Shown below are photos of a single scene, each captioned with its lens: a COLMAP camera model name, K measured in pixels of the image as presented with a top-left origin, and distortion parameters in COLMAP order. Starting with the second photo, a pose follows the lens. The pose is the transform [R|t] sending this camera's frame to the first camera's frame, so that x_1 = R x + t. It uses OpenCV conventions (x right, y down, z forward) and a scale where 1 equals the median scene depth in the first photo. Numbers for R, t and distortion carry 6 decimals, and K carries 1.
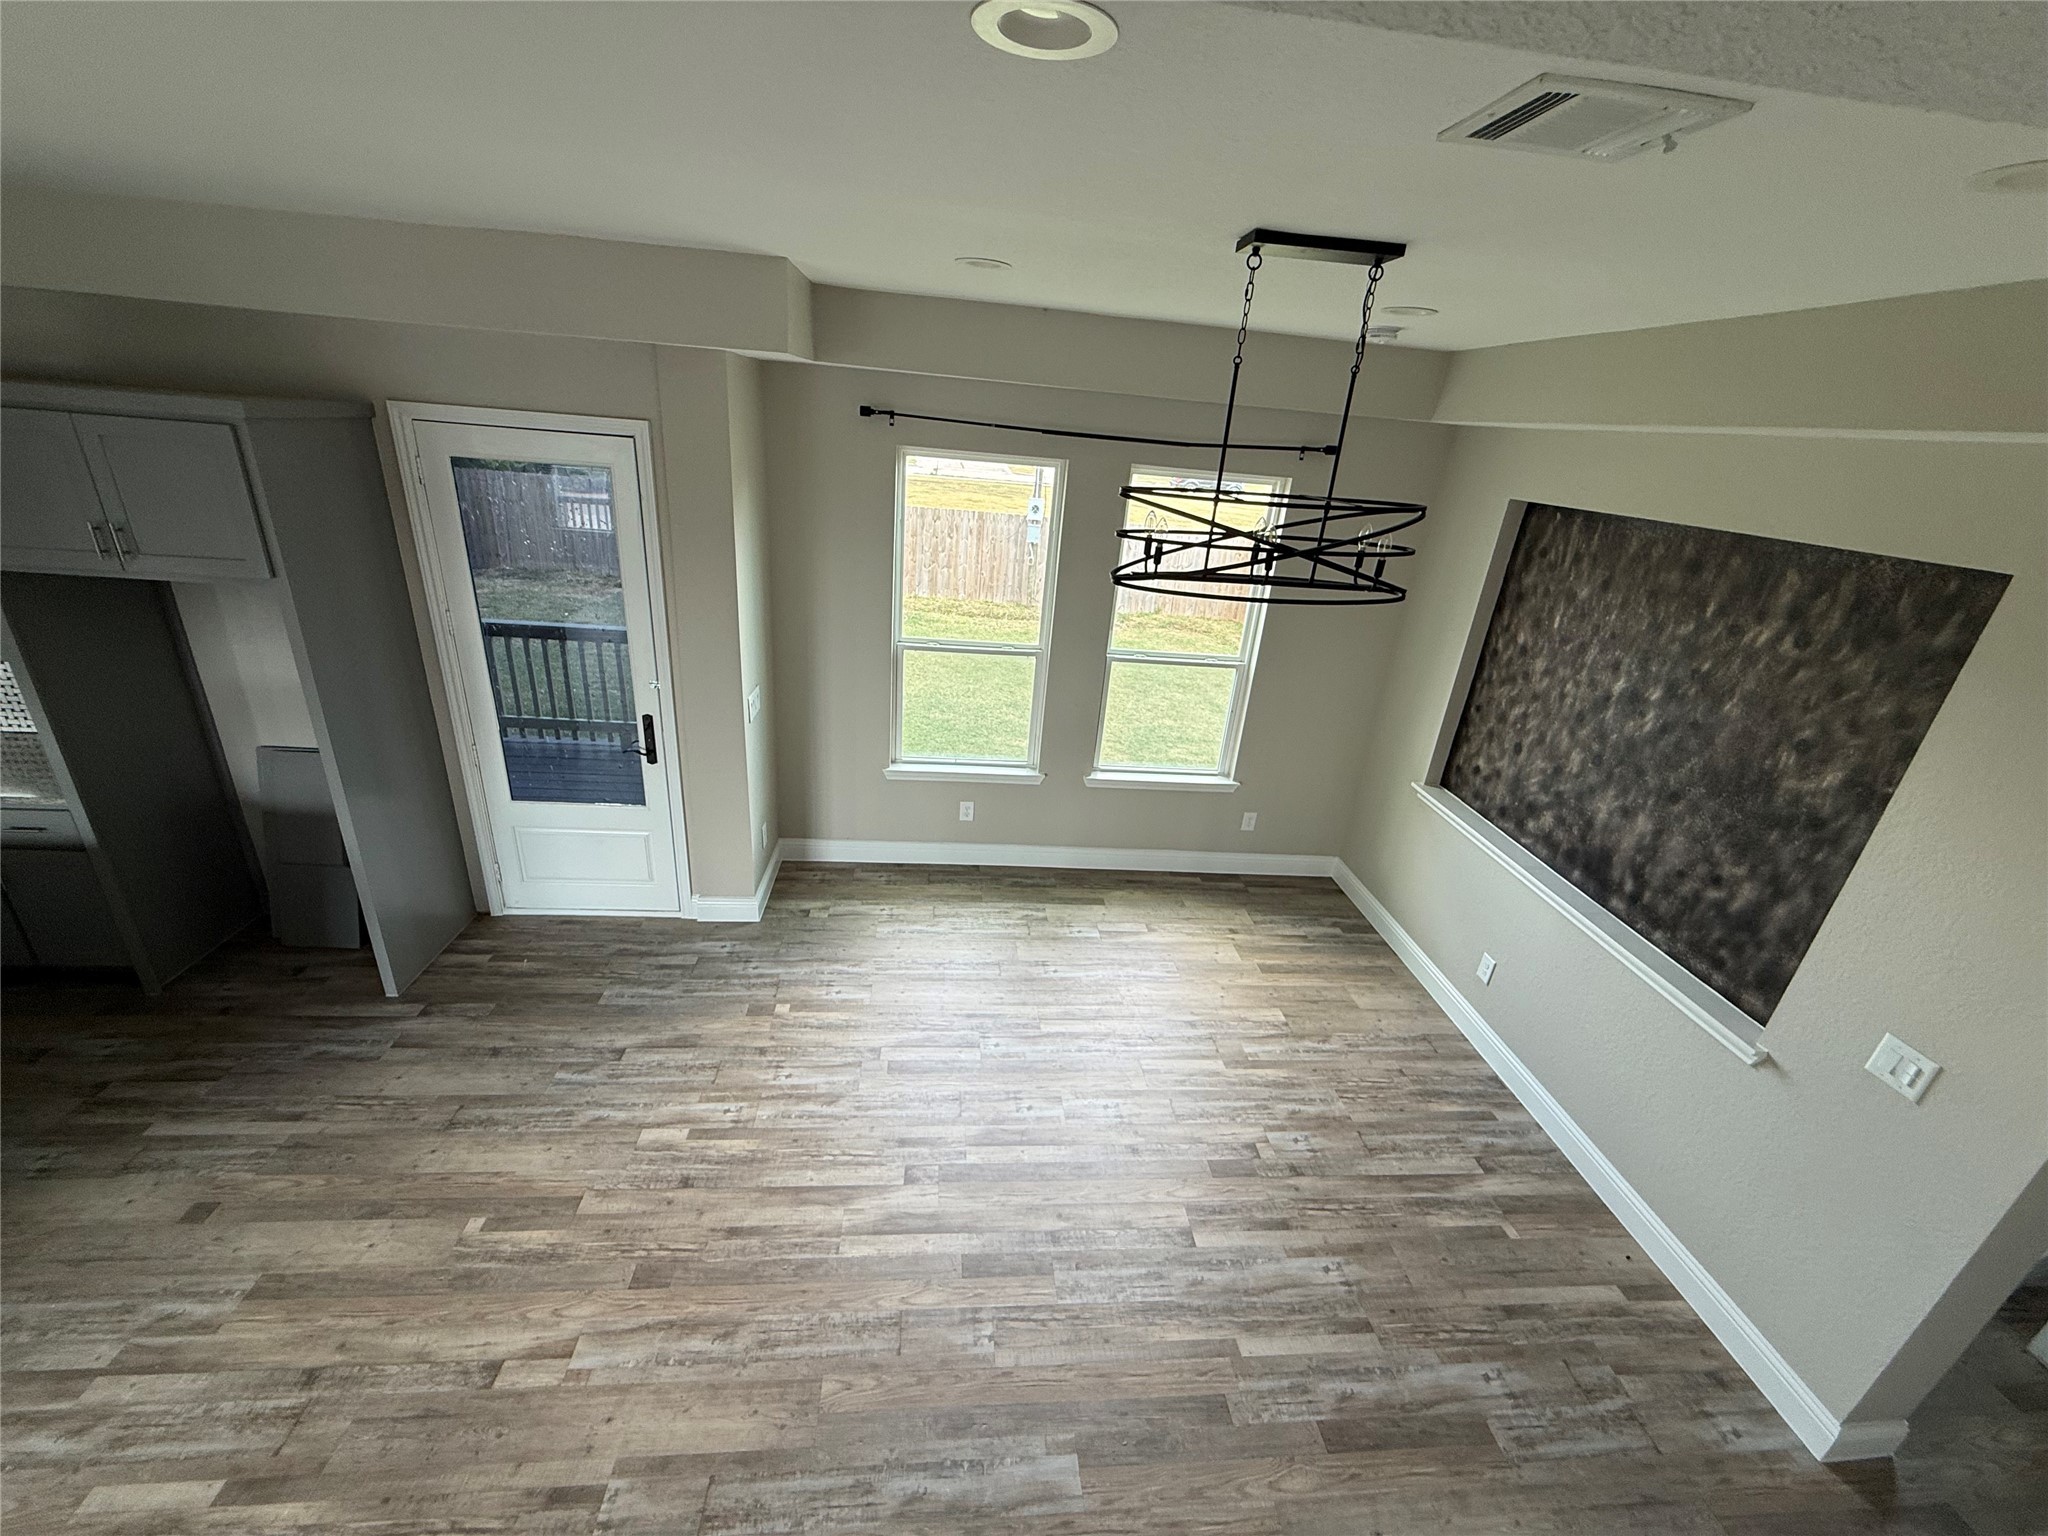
lens RADIAL K [[816.7, 0, 1018.3], [0, 816.7, 771.0], [0, 0, 1]] dist [-0.001859, 0.000564]
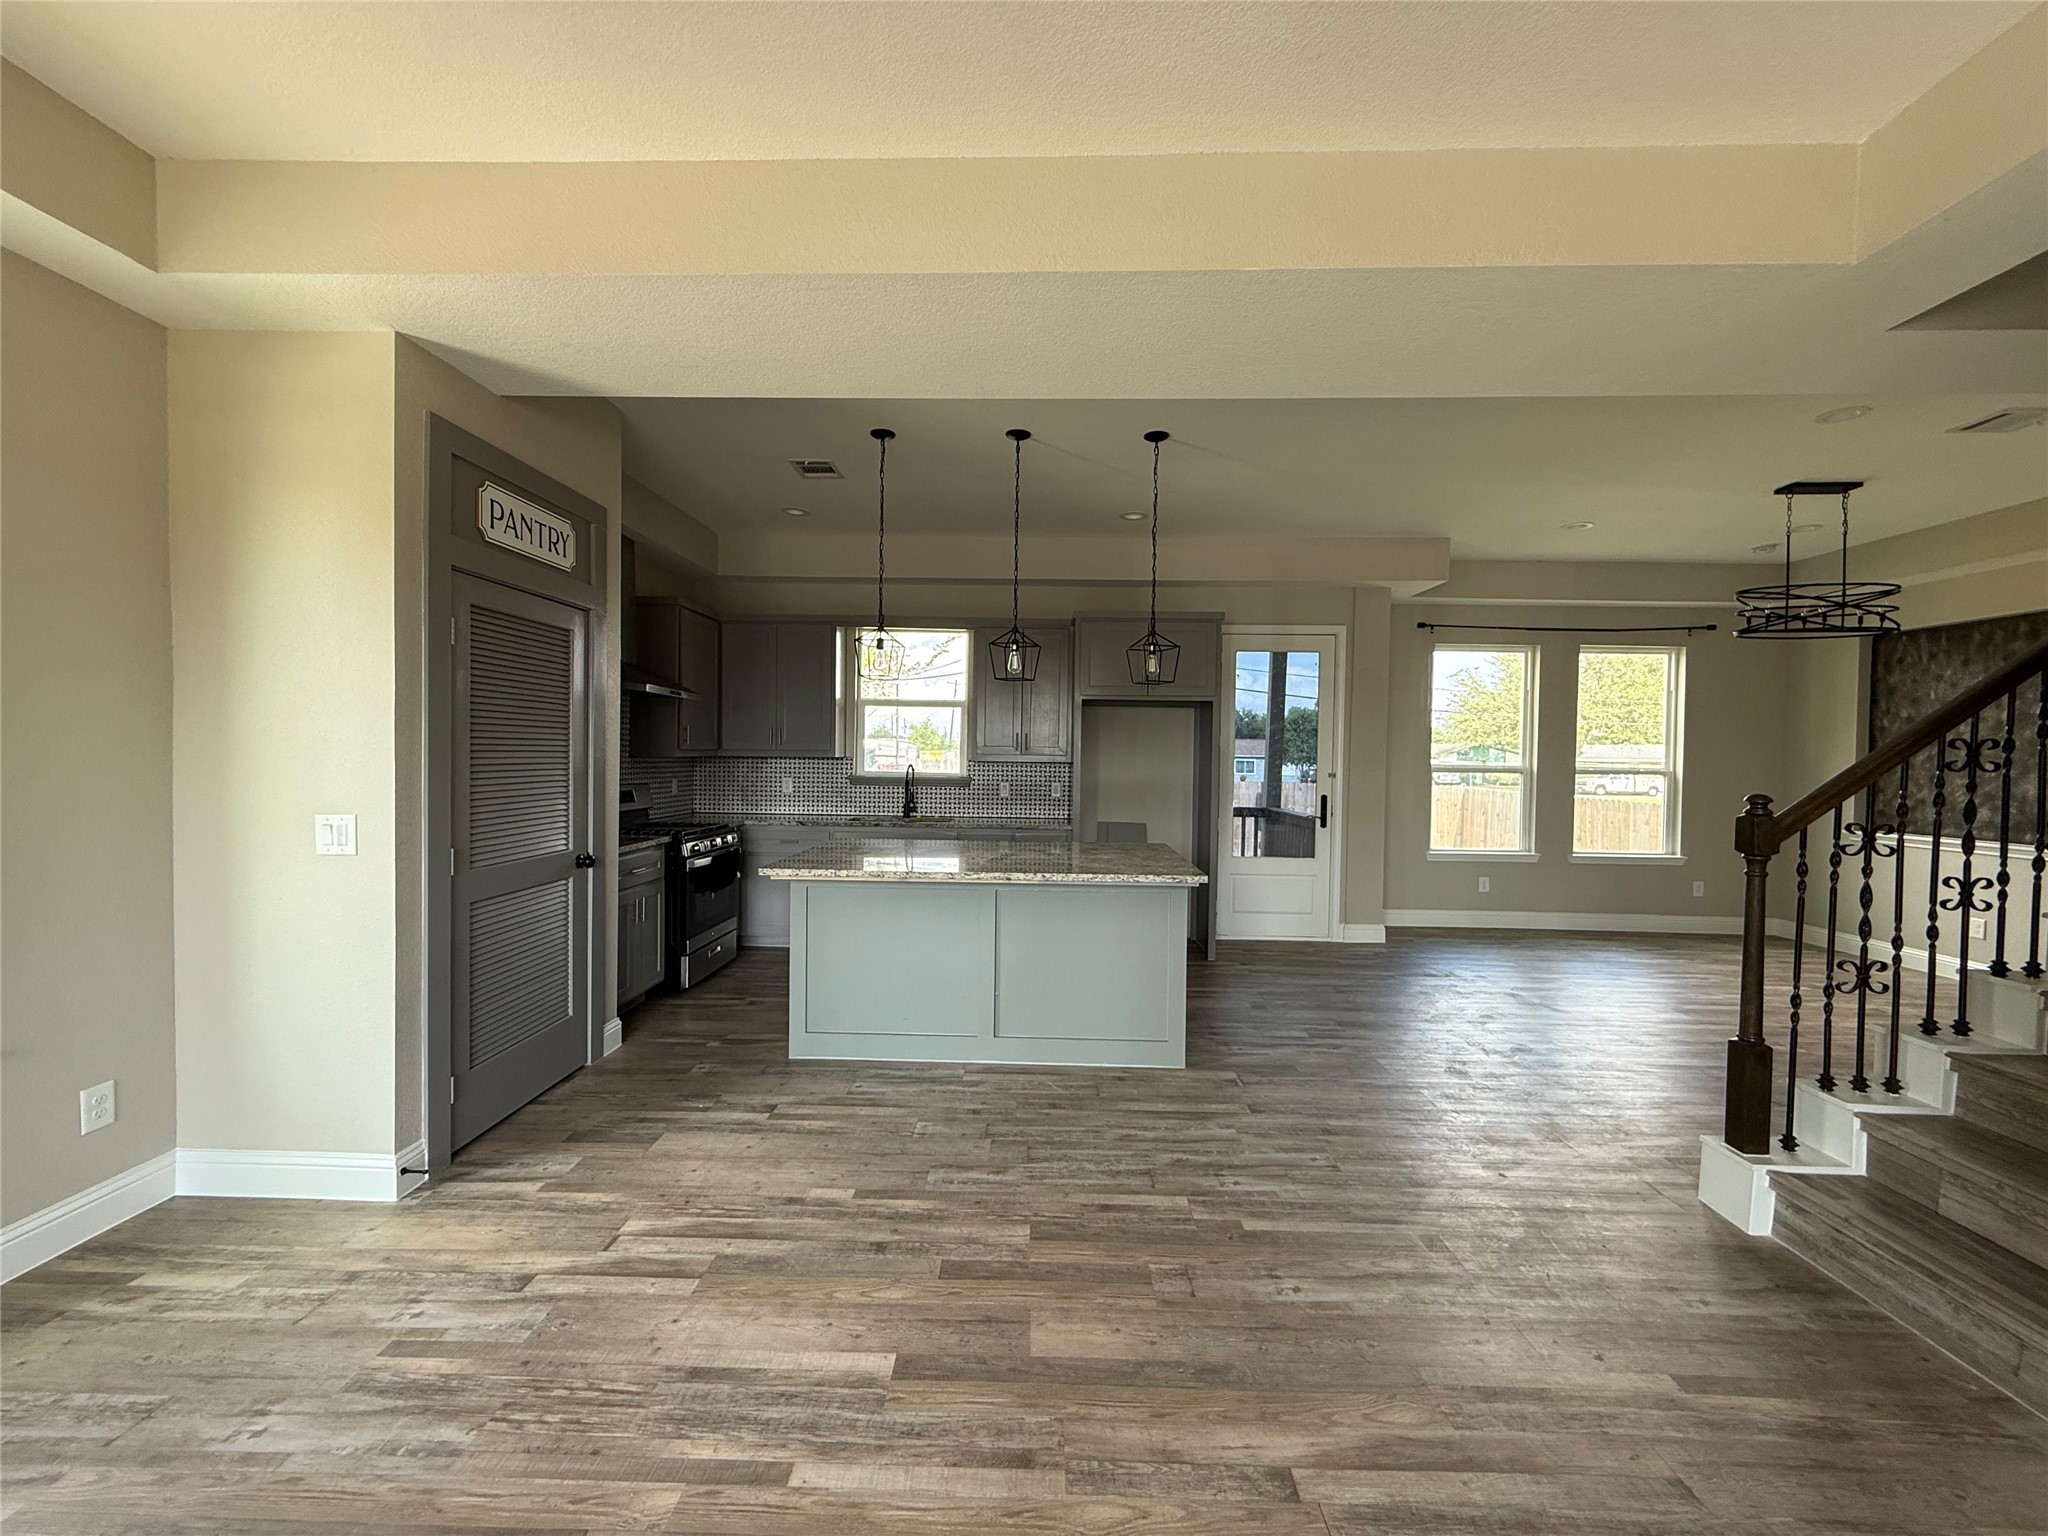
lens RADIAL K [[816.7, 0, 1020.7], [0, 816.7, 769.2], [0, 0, 1]] dist [-0.001859, 0.000564]
pose [[0.991874, -0.063285, -0.110370, -1.040957], [0.016269, 0.923479, -0.383304, 0.592051], [0.126182, 0.378393, 0.917004, -0.694535]]
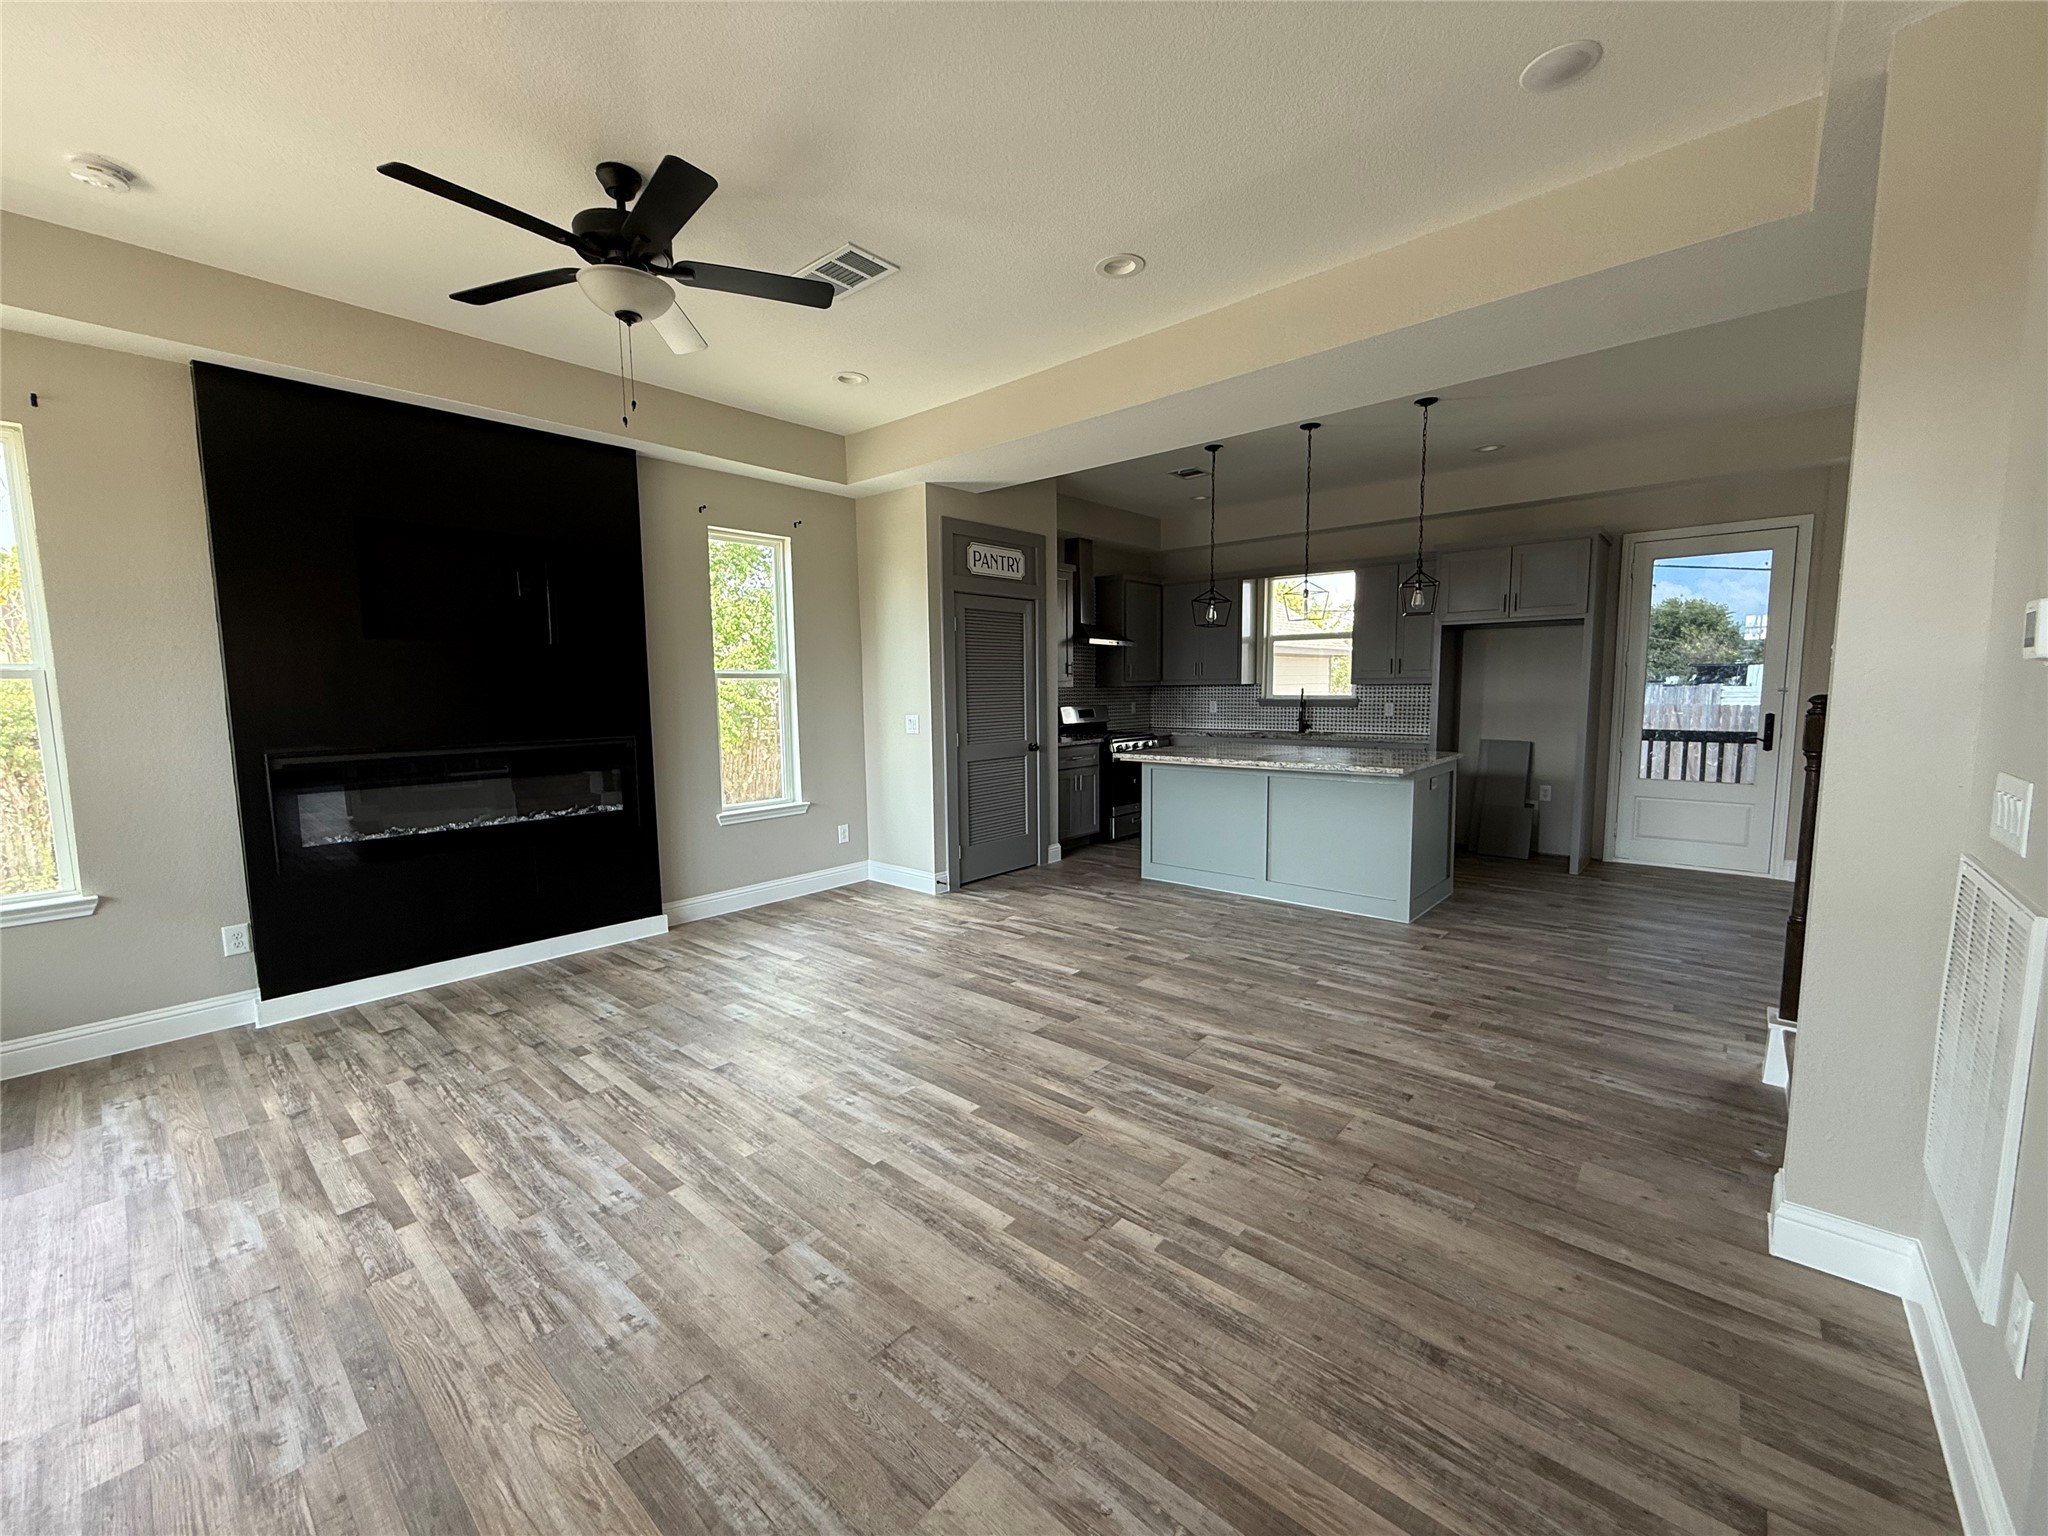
lens RADIAL K [[816.7, 0, 1019.6], [0, 816.7, 770.2], [0, 0, 1]] dist [-0.001859, 0.000564]
pose [[0.690563, -0.013194, -0.723151, -0.396373], [-0.222029, 0.947691, -0.229314, 0.771013], [0.688350, 0.318917, 0.651511, -0.960700]]
